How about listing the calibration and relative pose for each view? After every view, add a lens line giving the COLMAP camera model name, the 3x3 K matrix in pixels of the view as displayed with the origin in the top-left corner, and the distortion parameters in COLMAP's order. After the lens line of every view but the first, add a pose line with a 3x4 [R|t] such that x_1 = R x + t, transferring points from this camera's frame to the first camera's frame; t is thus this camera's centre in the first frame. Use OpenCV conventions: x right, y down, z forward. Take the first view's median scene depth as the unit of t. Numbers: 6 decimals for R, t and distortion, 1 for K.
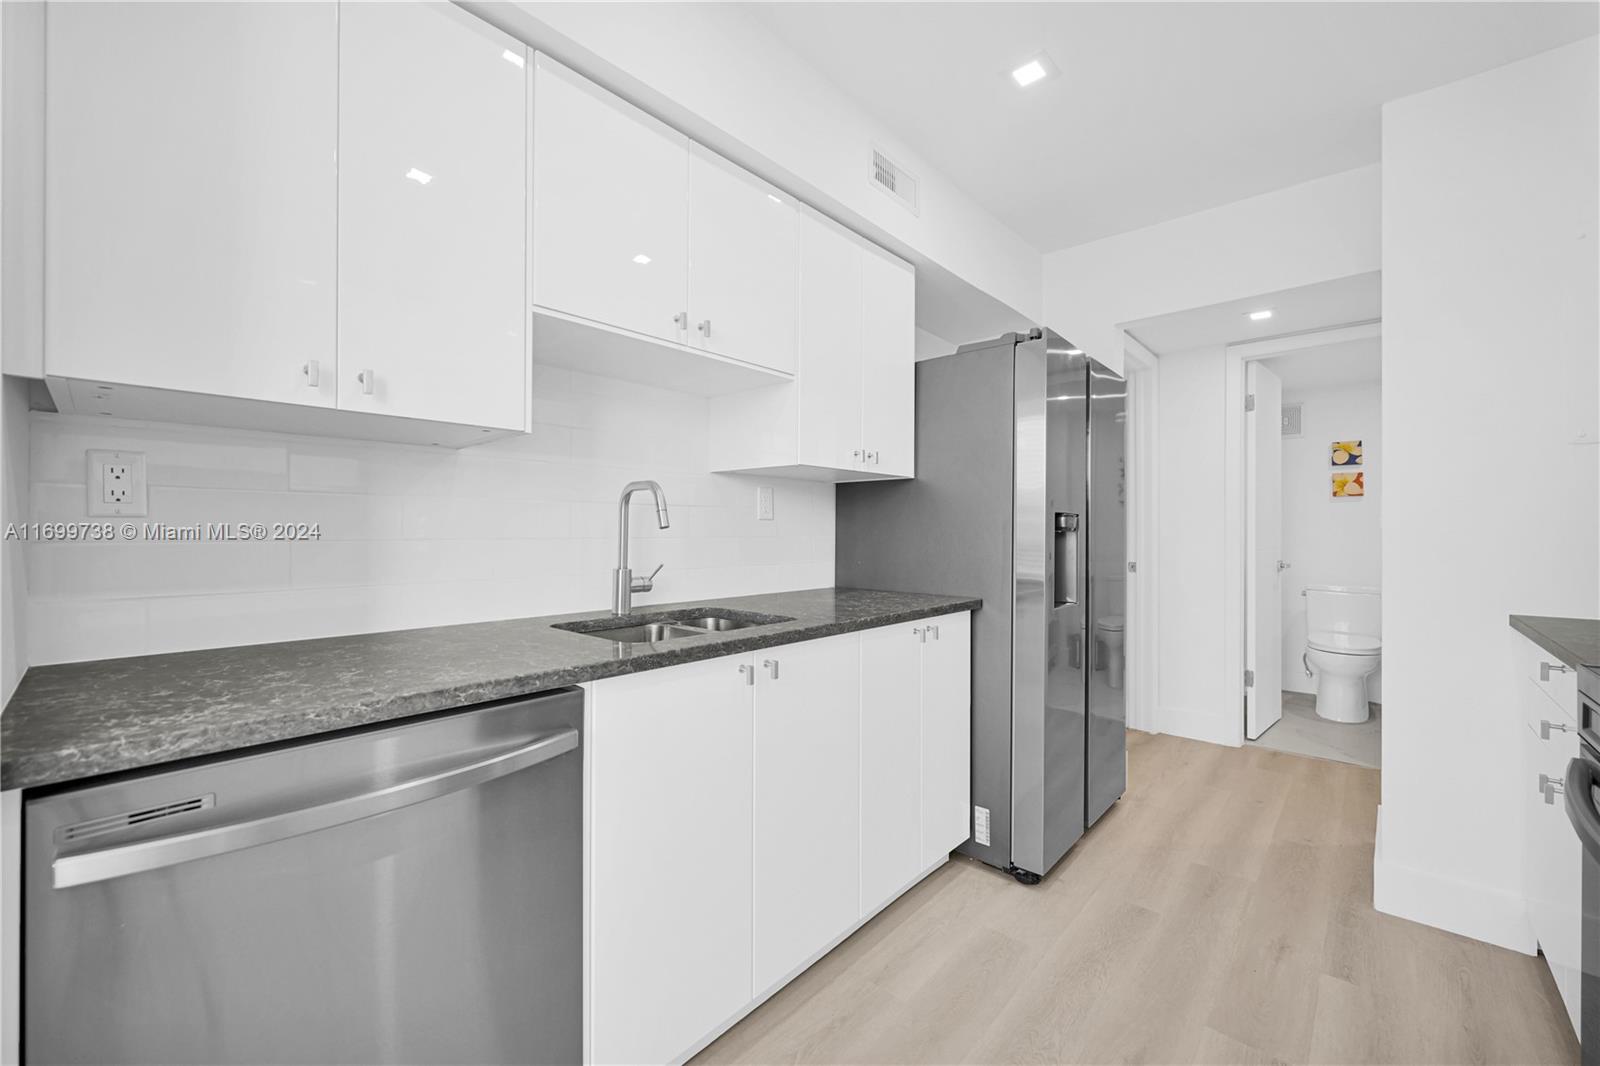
lens RADIAL K [[636.7, 0, 802.5], [0, 636.7, 529.4], [0, 0, 1]] dist [-0.001824, 0.000036]
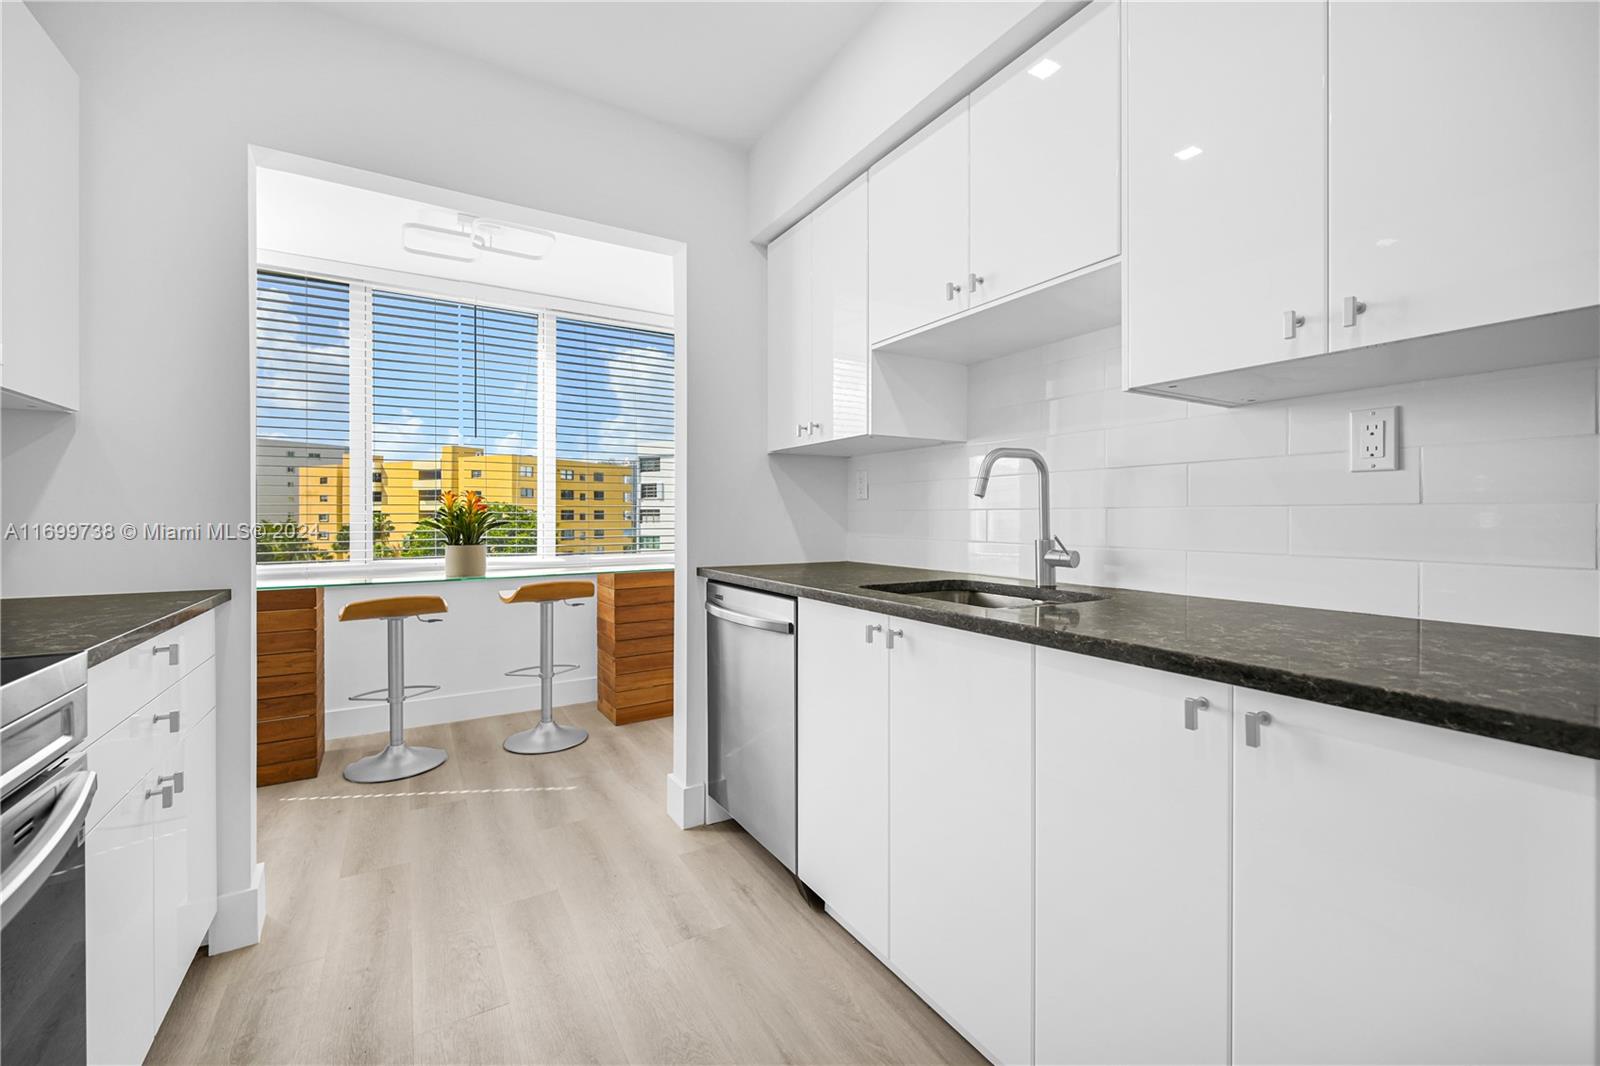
lens RADIAL K [[651.6, 0, 799.6], [0, 651.6, 519.2], [0, 0, 1]] dist [-0.001117, -0.000176]
pose [[-0.283565, 0.001752, -0.958951, 0.798100], [0.002201, 0.999997, 0.001176, 0.030587], [0.958951, -0.001777, -0.283568, 0.968360]]
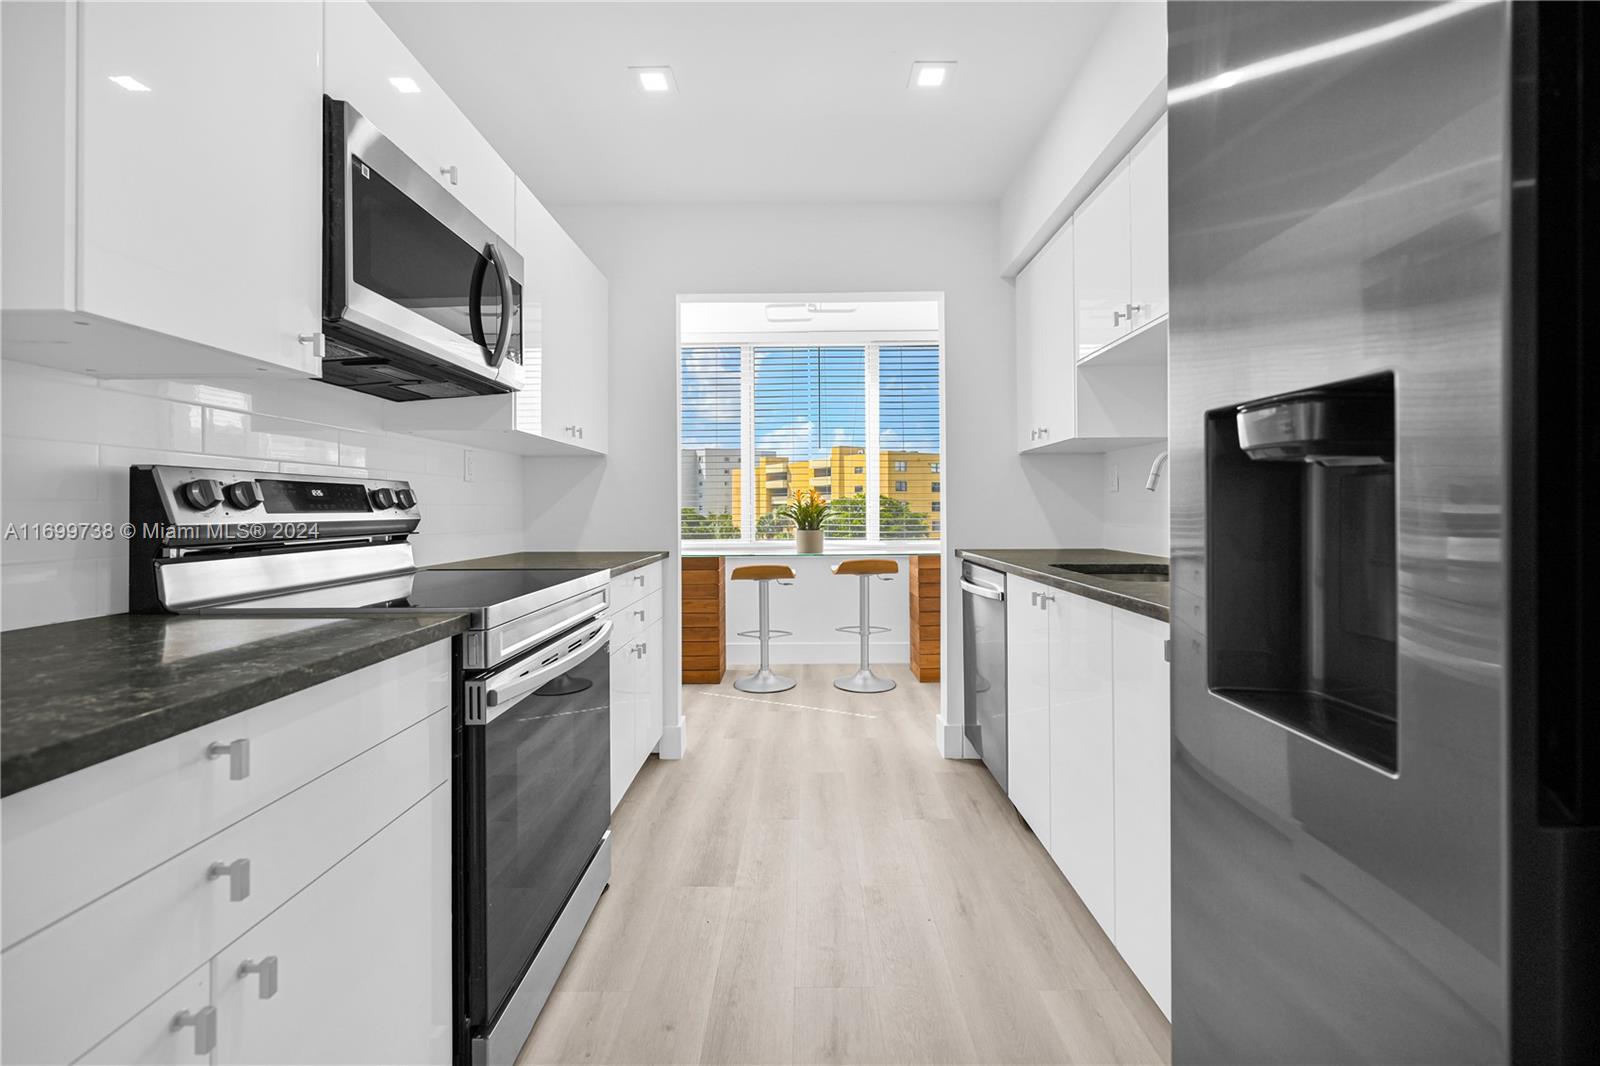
lens RADIAL K [[652.3, 0, 793.0], [0, 652.3, 506.7], [0, 0, 1]] dist [0.000178, -0.000046]
pose [[-0.751291, -0.000674, -0.659971, 0.993560], [0.005206, 0.999962, -0.006947, 0.031798], [0.659951, -0.008655, -0.751259, 1.385468]]
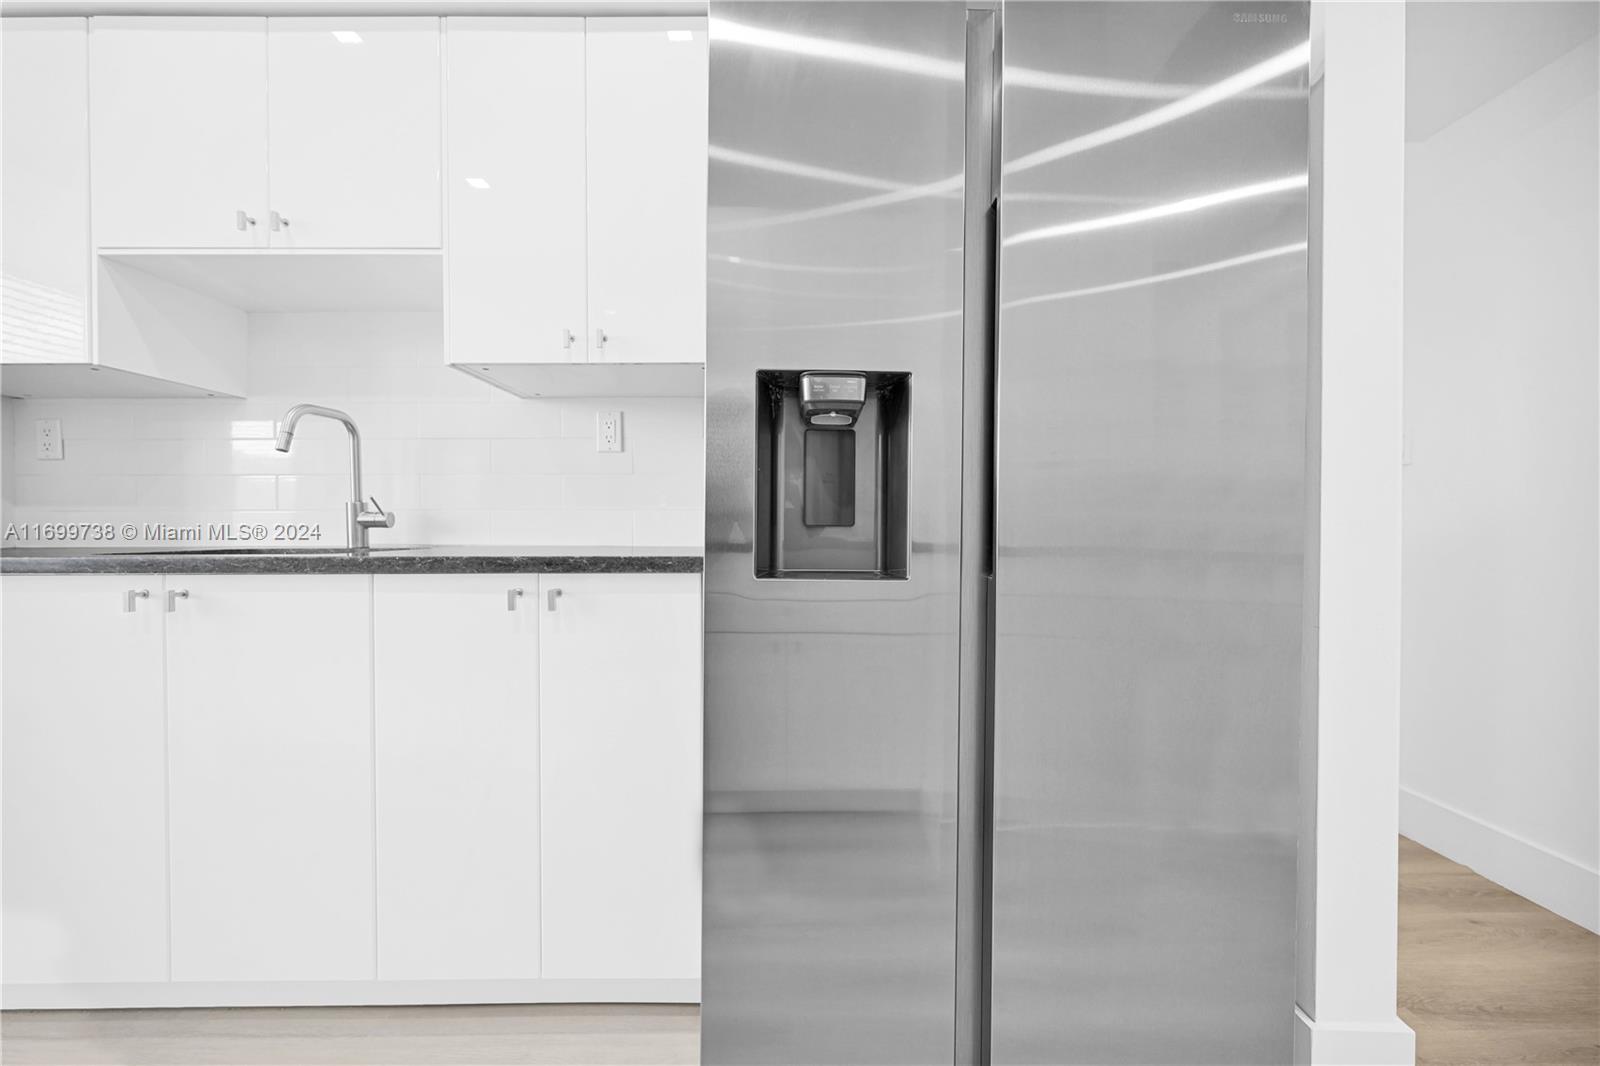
lens RADIAL K [[643.5, 0, 804.1], [0, 643.5, 532.9], [0, 0, 1]] dist [-0.000250, -0.000121]
pose [[0.674303, 0.003128, -0.738448, 0.951868], [0.005492, 0.999942, 0.009251, 0.108178], [0.738434, -0.010294, 0.674247, 0.881142]]
